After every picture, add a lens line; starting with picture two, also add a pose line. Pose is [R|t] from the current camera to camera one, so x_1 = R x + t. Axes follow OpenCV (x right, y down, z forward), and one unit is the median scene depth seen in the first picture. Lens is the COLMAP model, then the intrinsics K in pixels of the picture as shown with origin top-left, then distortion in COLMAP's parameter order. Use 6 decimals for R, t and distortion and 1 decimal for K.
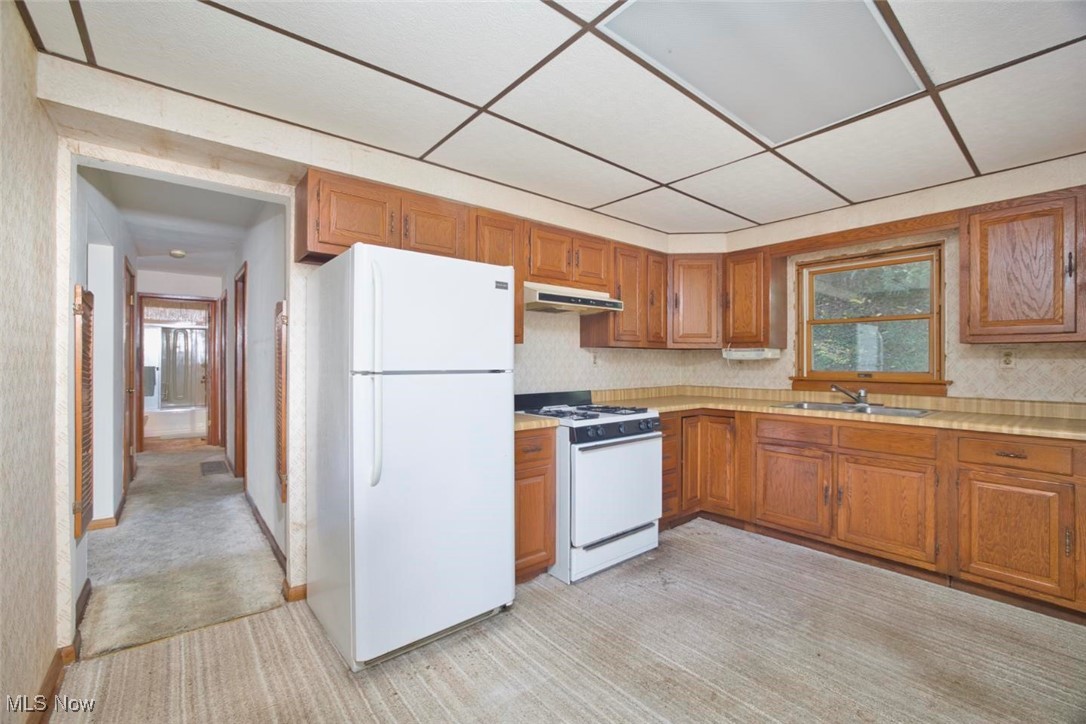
lens RADIAL K [[455.9, 0, 543.0], [0, 455.9, 362.0], [0, 0, 1]] dist [-0.045294, 0.016530]
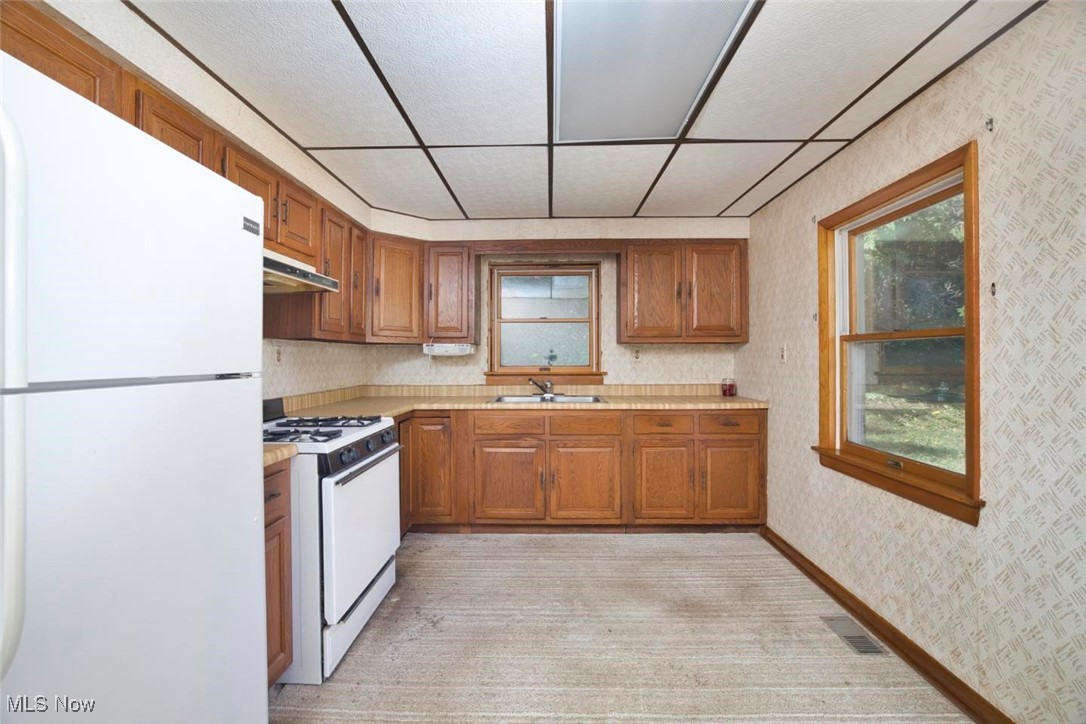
lens RADIAL K [[465.8, 0, 534.6], [0, 465.8, 354.9], [0, 0, 1]] dist [-0.043432, 0.018366]
pose [[0.662166, 0.000592, 0.749357, -0.219320], [0.005224, 0.999972, -0.005405, -0.000533], [-0.749339, 0.007494, 0.662145, 0.265106]]
